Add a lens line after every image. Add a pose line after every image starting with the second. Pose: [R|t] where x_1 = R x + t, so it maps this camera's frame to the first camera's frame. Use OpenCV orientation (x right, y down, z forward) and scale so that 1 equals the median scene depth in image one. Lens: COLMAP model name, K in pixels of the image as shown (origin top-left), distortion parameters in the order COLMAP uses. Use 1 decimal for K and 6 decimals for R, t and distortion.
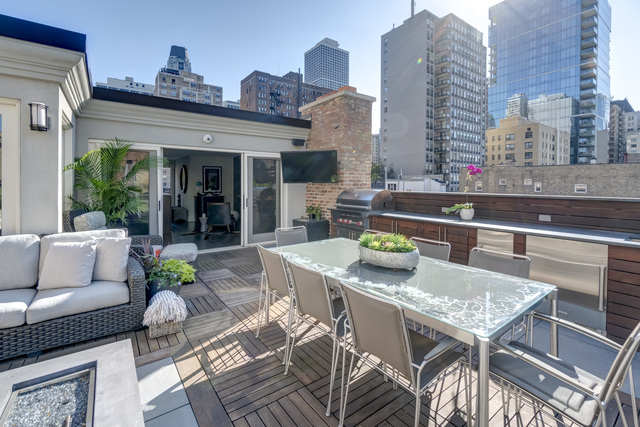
lens RADIAL K [[294.7, 0, 320.0], [0, 294.7, 213.5], [0, 0, 1]] dist [0.000892, 0.000013]
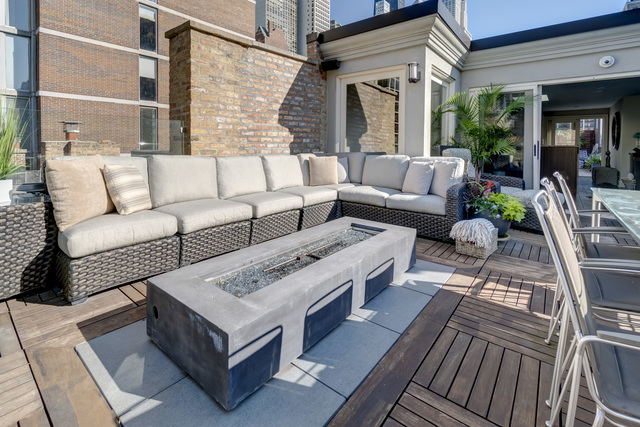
lens RADIAL K [[291.2, 0, 320.7], [0, 291.2, 181.5], [0, 0, 1]] dist [0.000495, 0.000177]
pose [[0.263277, 0.108380, -0.958613, 0.315849], [-0.102775, 0.991166, 0.083833, 0.114865], [0.959230, 0.076450, 0.272090, 0.180675]]
